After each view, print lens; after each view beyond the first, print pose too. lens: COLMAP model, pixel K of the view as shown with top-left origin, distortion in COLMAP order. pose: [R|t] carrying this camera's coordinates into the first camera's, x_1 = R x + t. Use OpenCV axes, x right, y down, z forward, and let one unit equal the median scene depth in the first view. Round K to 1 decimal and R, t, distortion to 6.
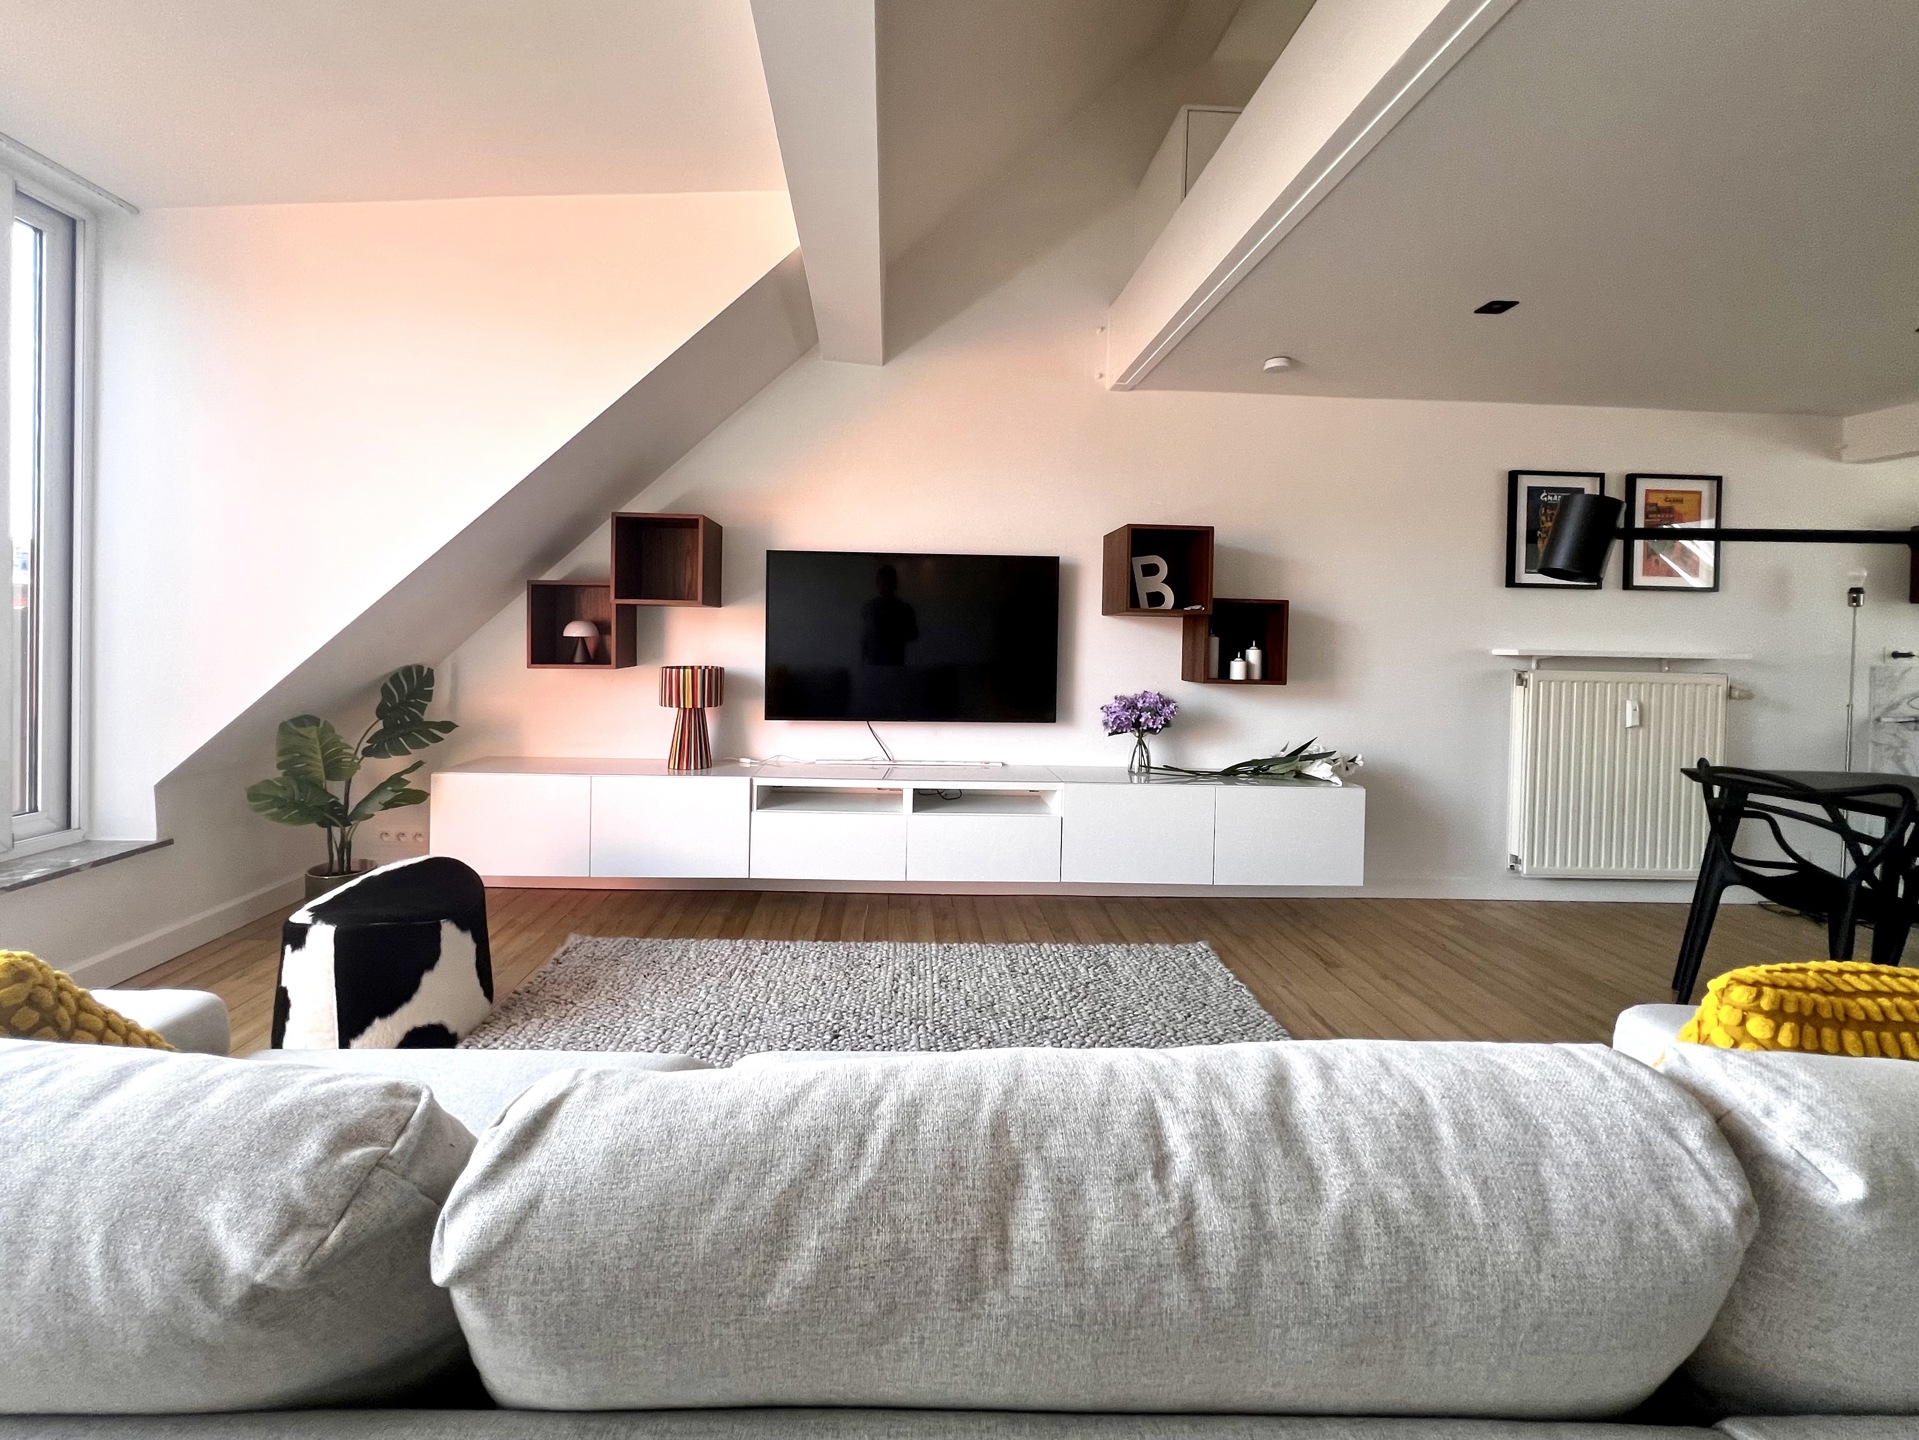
lens RADIAL K [[819.4, 0, 916.9], [0, 819.4, 645.7], [0, 0, 1]] dist [0.000597, 0.000188]
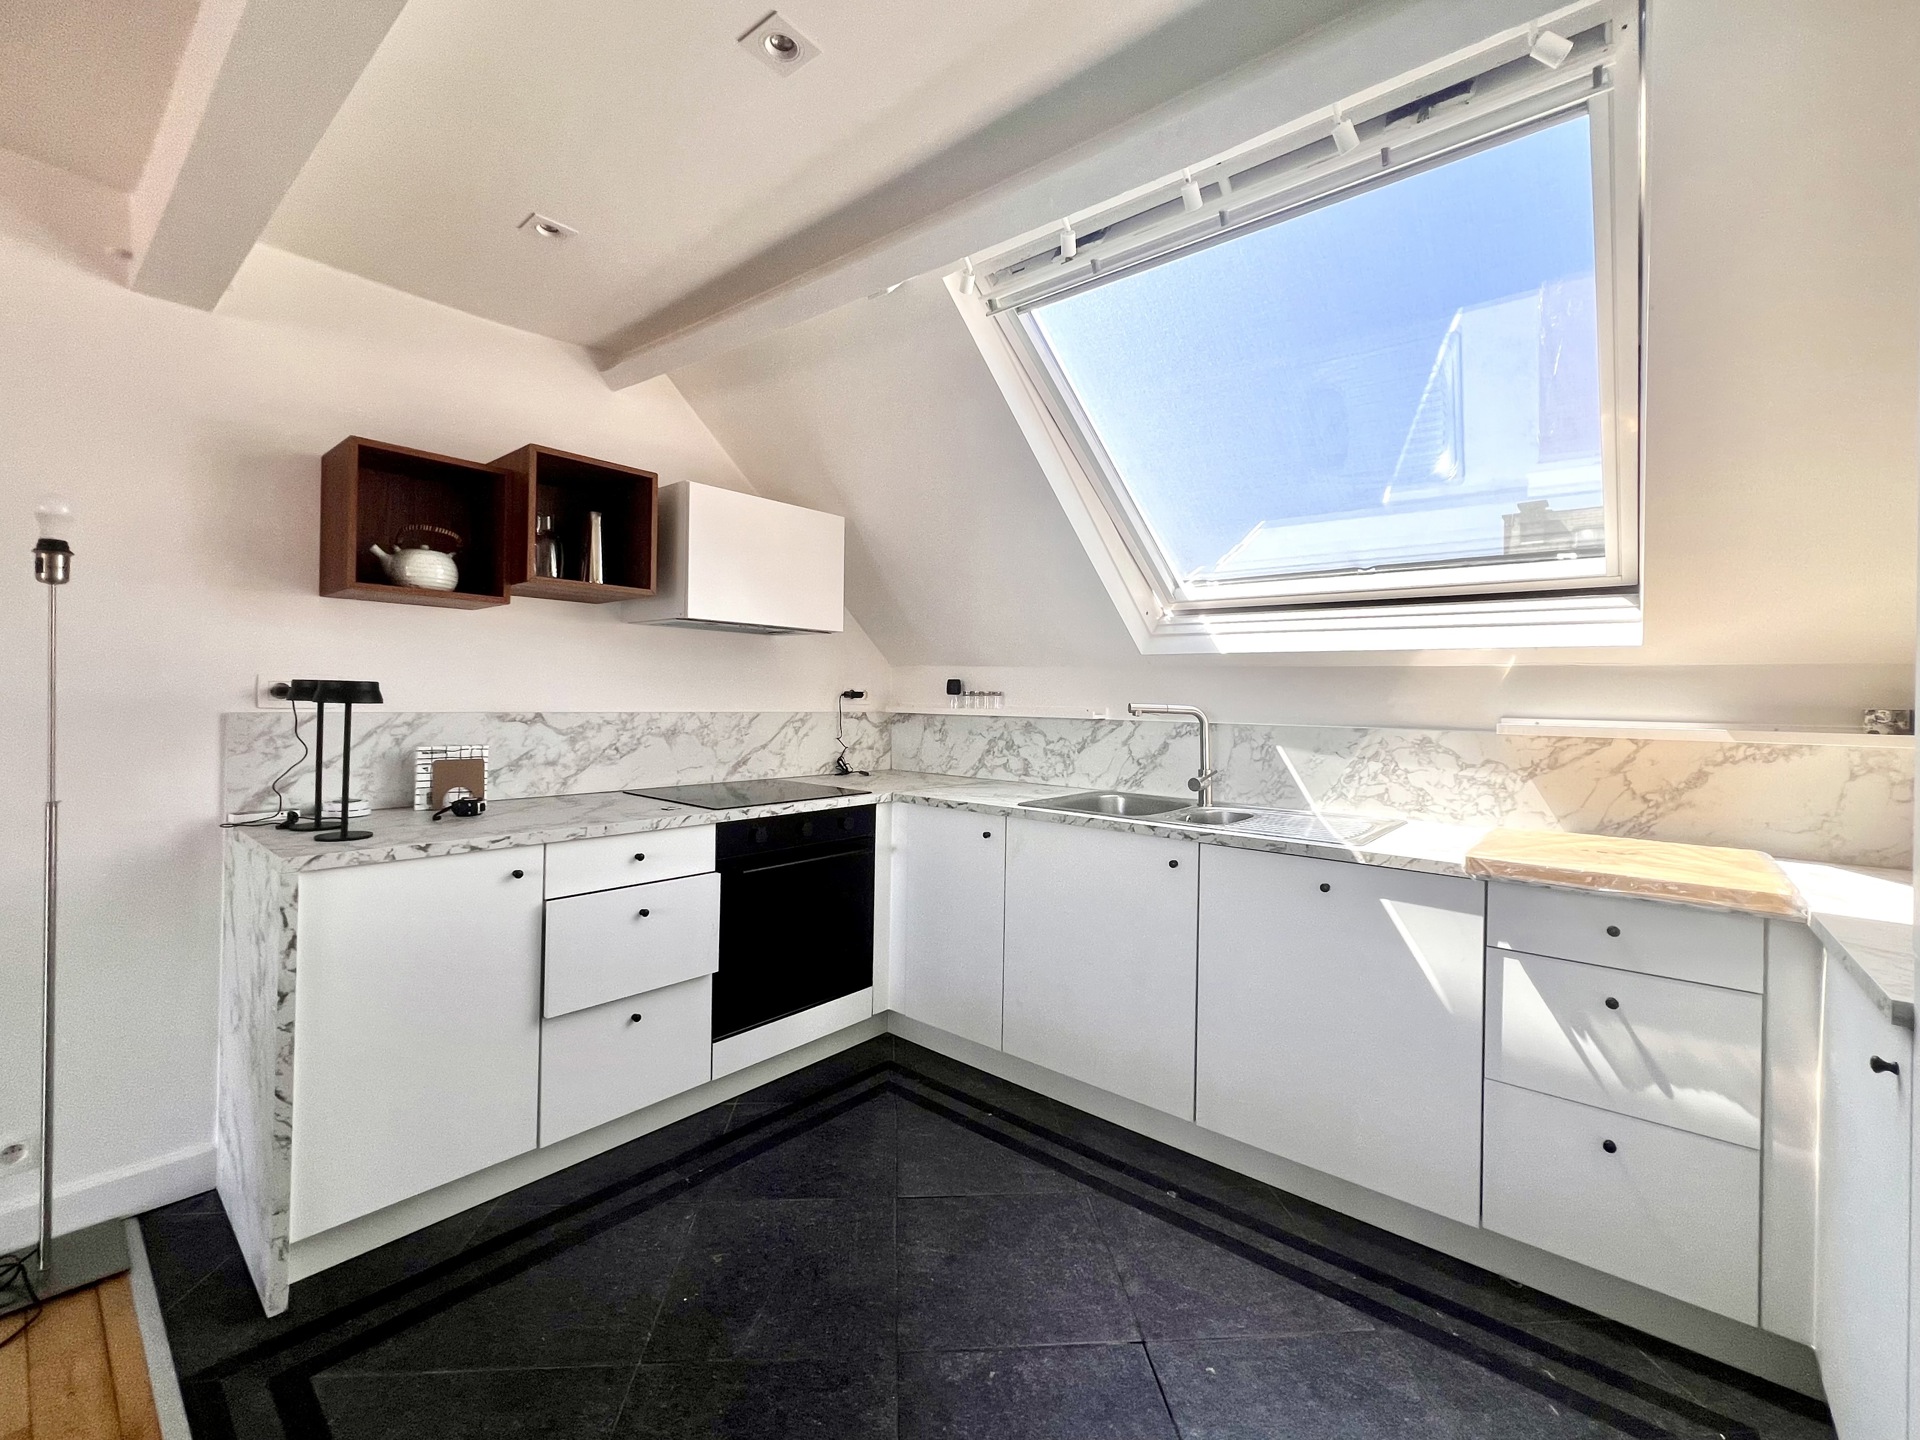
lens RADIAL K [[808.1, 0, 980.3], [0, 808.1, 692.0], [0, 0, 1]] dist [0.000242, -0.000387]
pose [[0.661019, -0.006335, 0.750343, 1.176033], [0.004703, 0.999980, 0.004300, 0.012409], [-0.750355, 0.000686, 0.661035, 0.344725]]
